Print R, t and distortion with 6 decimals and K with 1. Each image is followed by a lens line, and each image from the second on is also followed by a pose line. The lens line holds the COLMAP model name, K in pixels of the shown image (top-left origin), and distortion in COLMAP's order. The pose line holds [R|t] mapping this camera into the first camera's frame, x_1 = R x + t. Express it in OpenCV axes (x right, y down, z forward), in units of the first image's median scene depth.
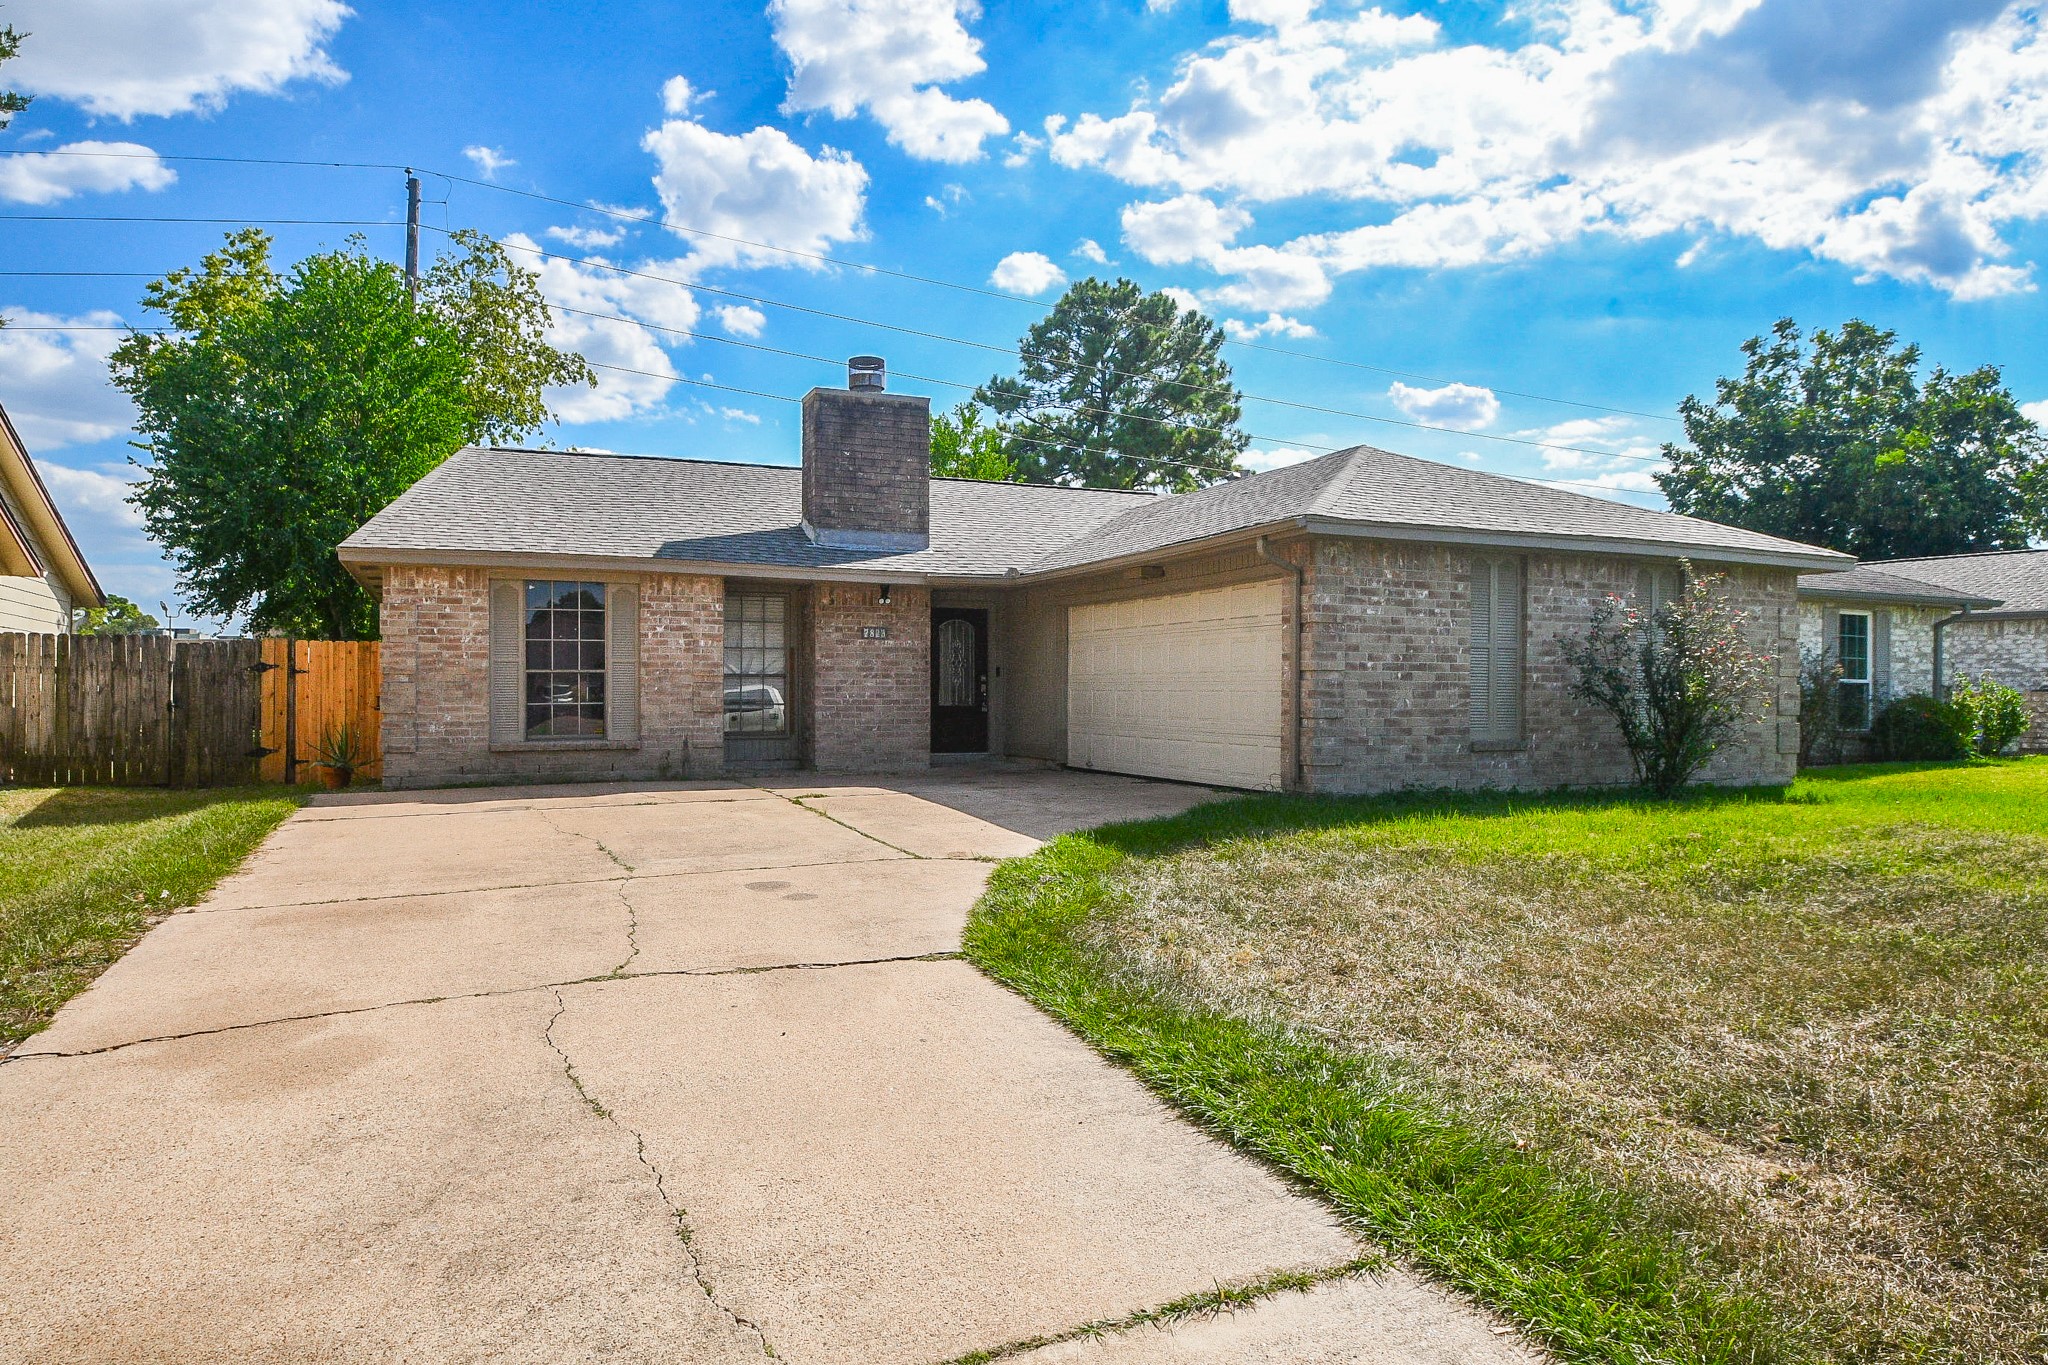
lens RADIAL K [[1262.3, 0, 1054.2], [0, 1262.3, 666.1], [0, 0, 1]] dist [-0.028153, -0.000624]
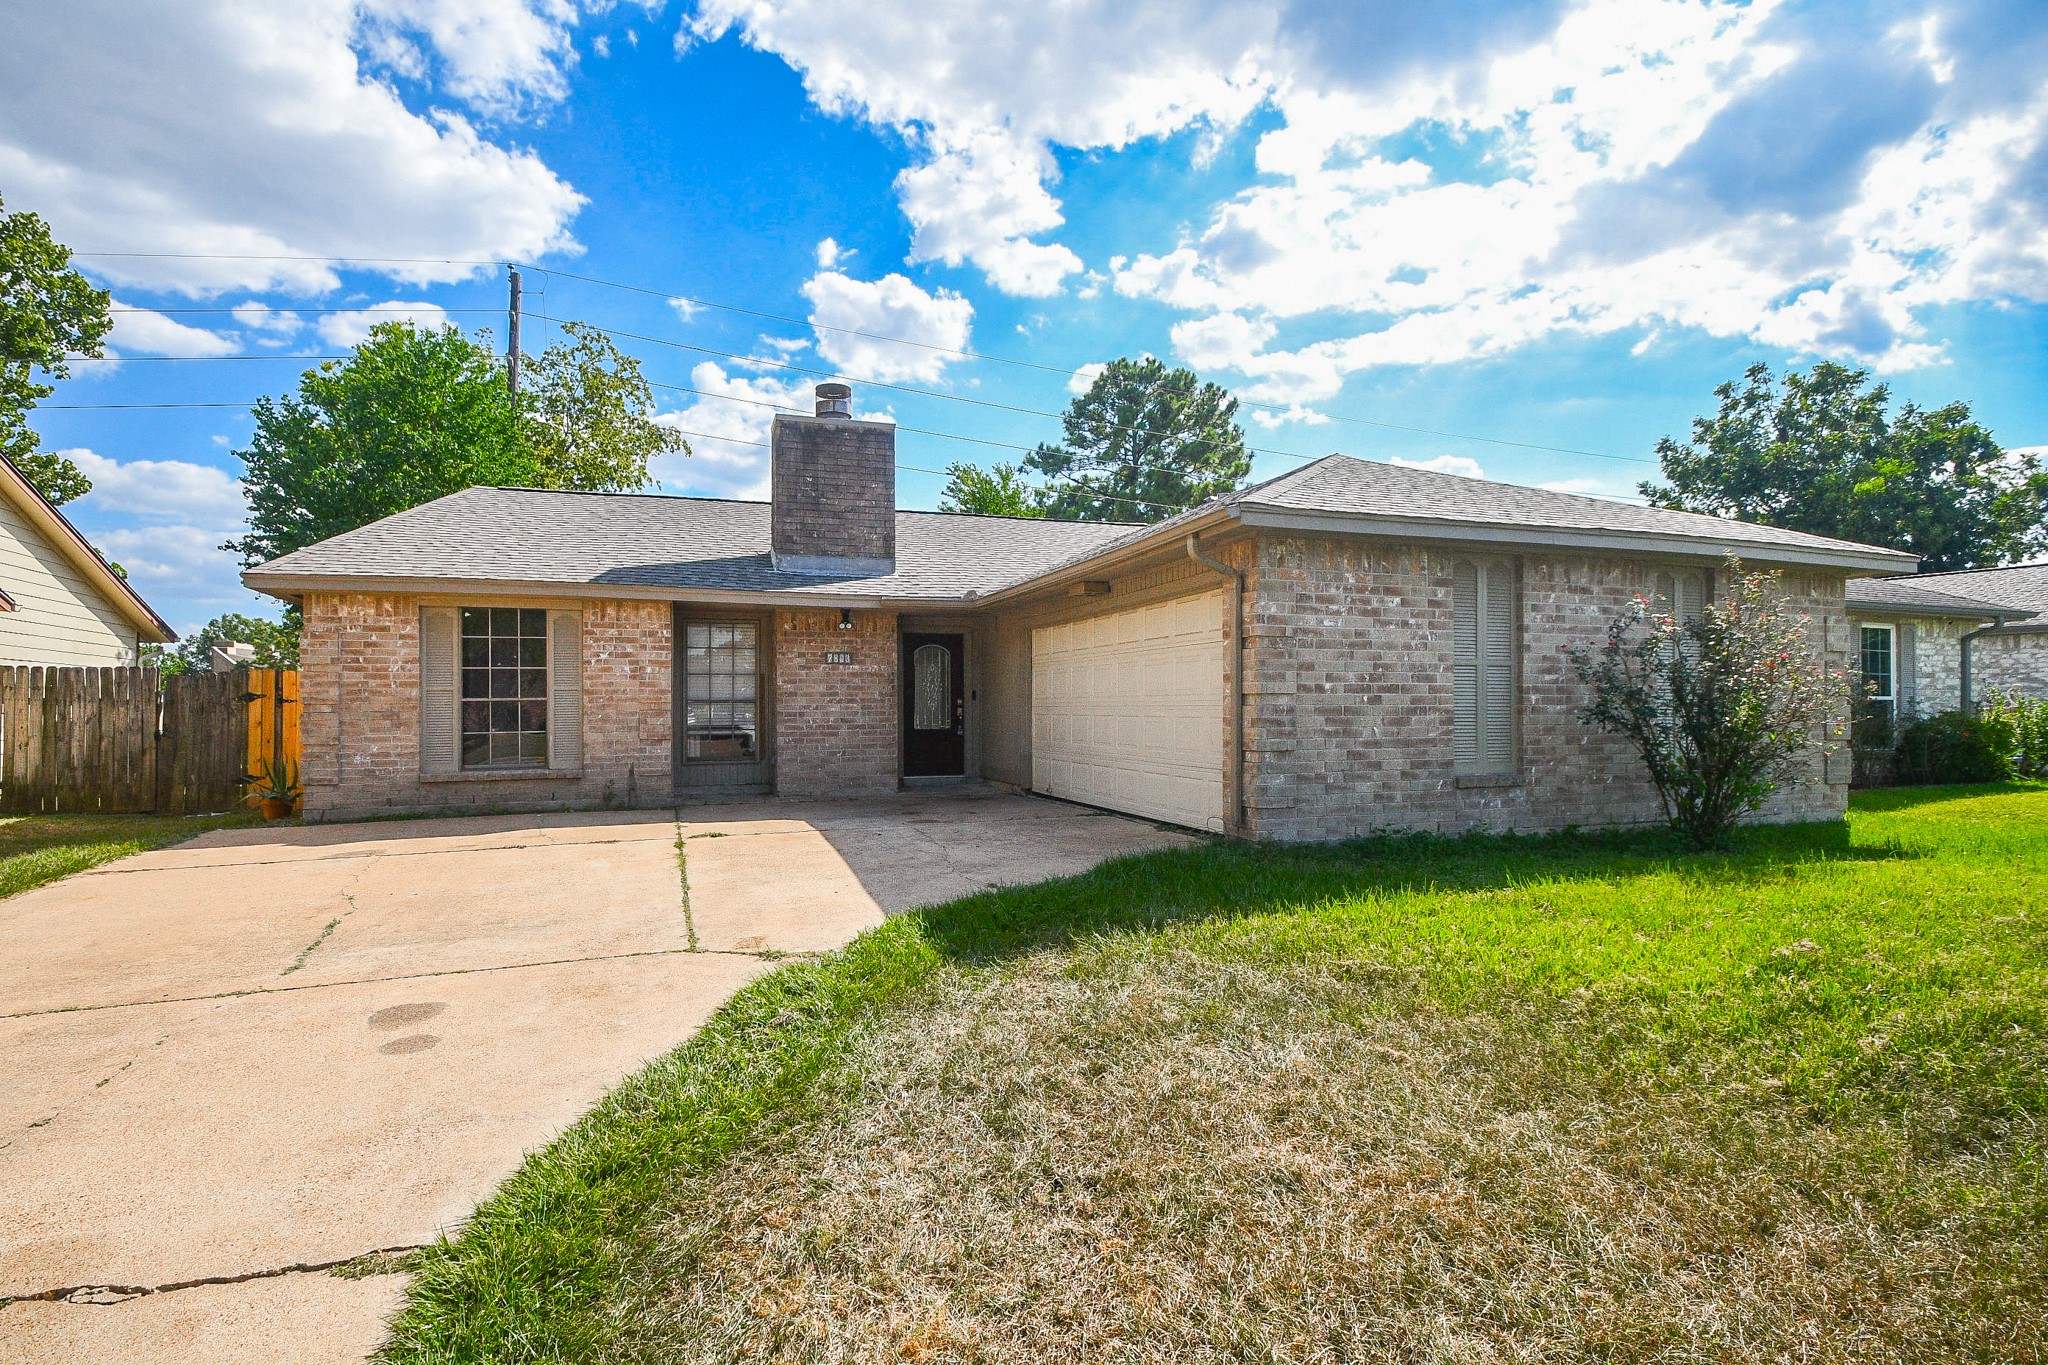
lens RADIAL K [[980.9, 0, 1031.4], [0, 980.9, 678.0], [0, 0, 1]] dist [-0.001392, -0.000202]
pose [[0.995769, -0.009264, -0.091422, 0.089222], [0.008391, 0.999915, -0.009938, -0.001512], [0.091507, 0.009129, 0.995763, 0.261676]]
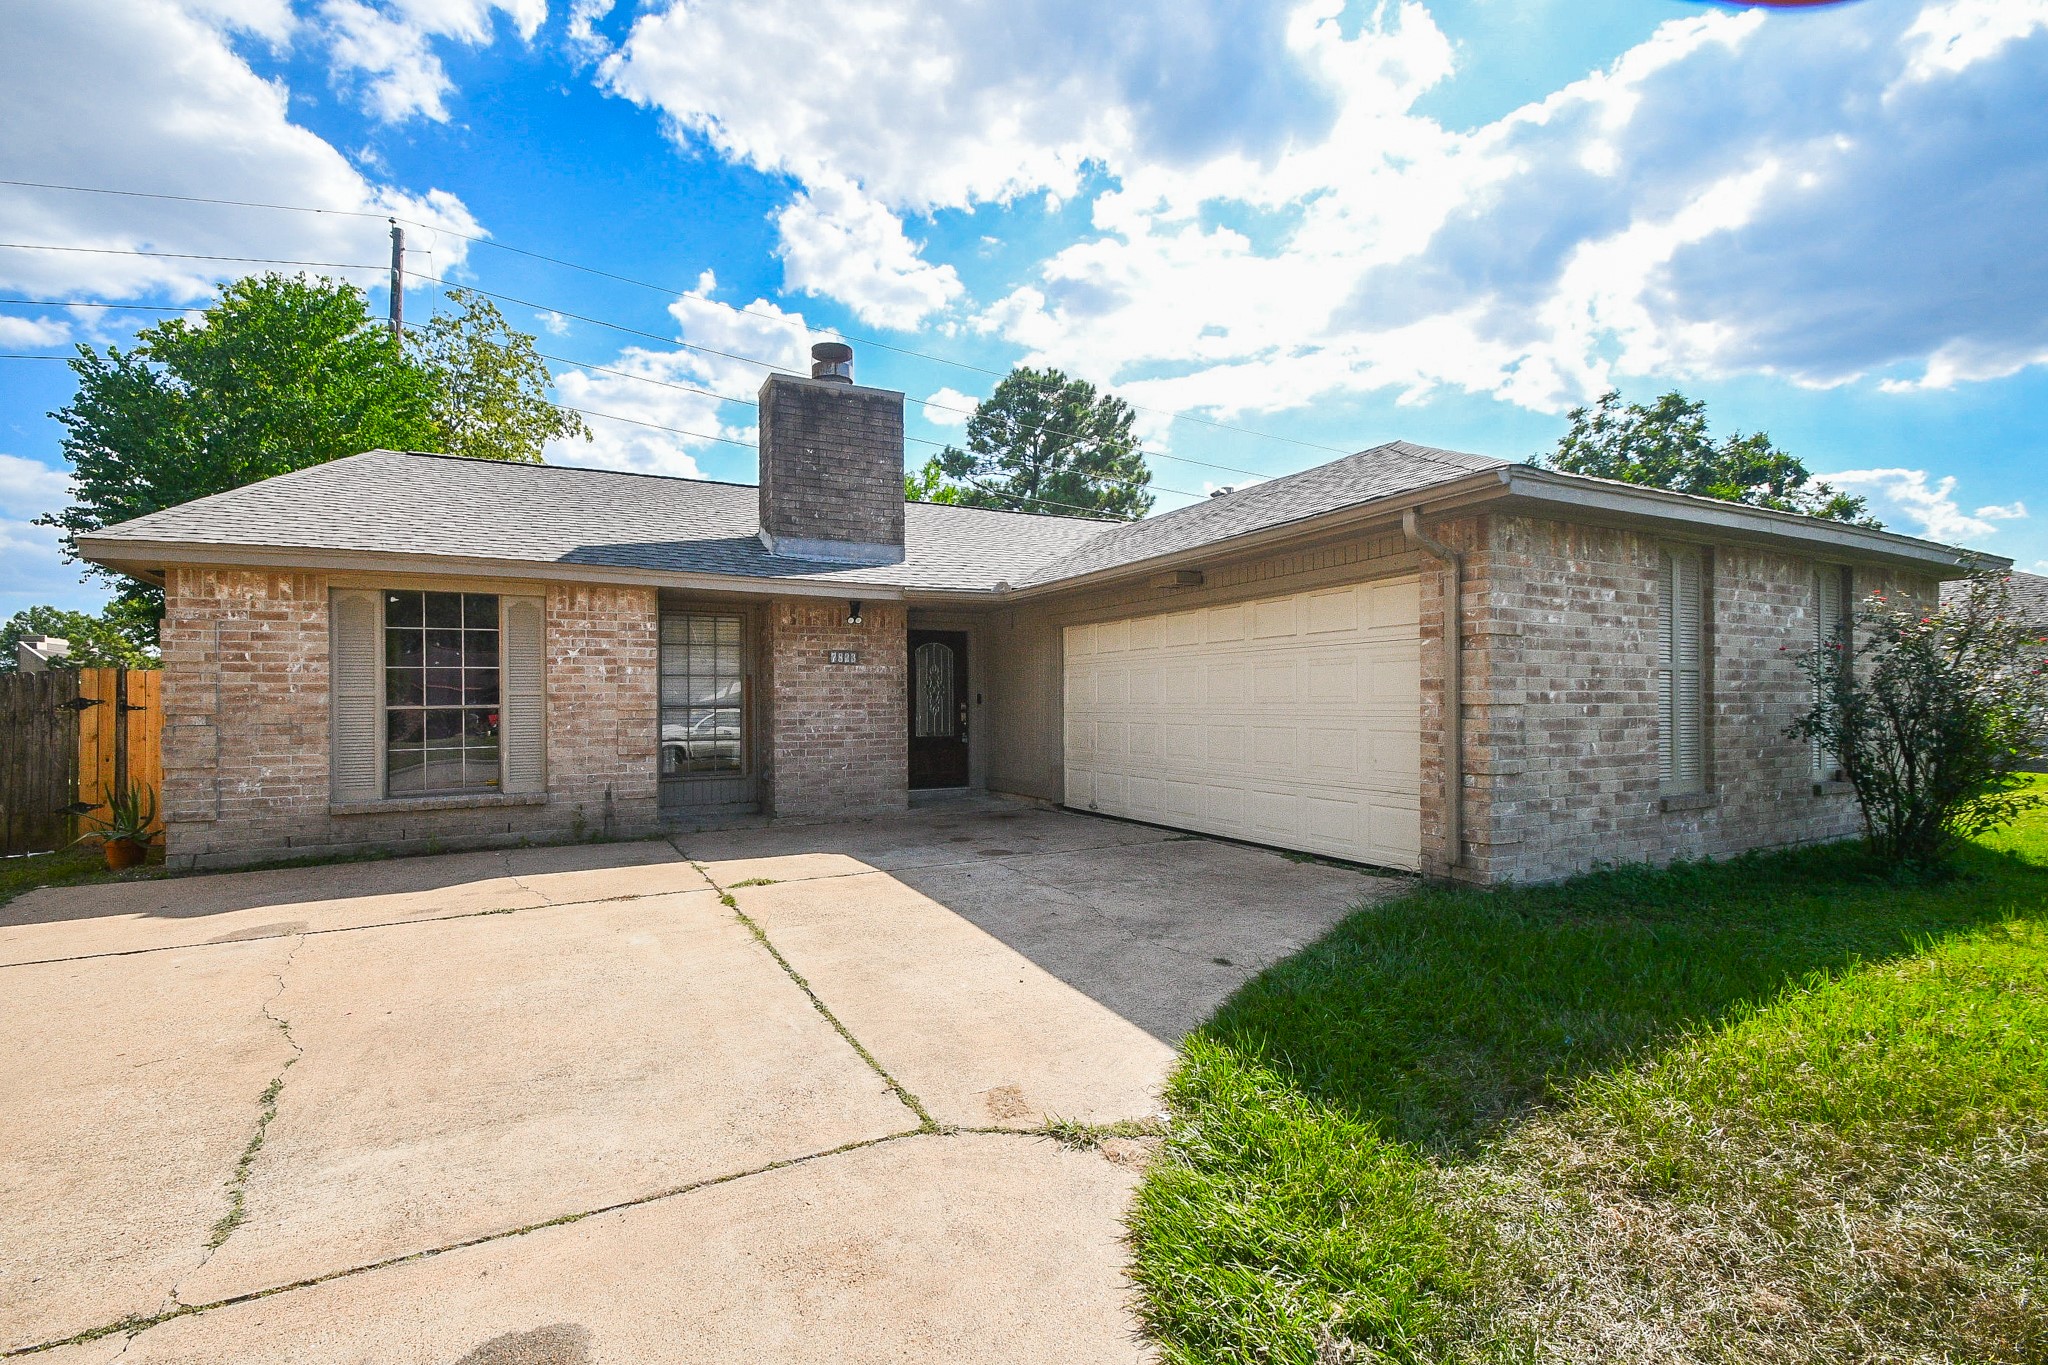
lens RADIAL K [[913.9, 0, 1024.0], [0, 913.9, 682.5], [0, 0, 1]] dist [0.014892, -0.014902]
pose [[0.998846, -0.007116, 0.047506, -0.052324], [0.007223, 0.999972, -0.002079, -0.007242], [-0.047490, 0.002420, 0.998869, 0.395432]]
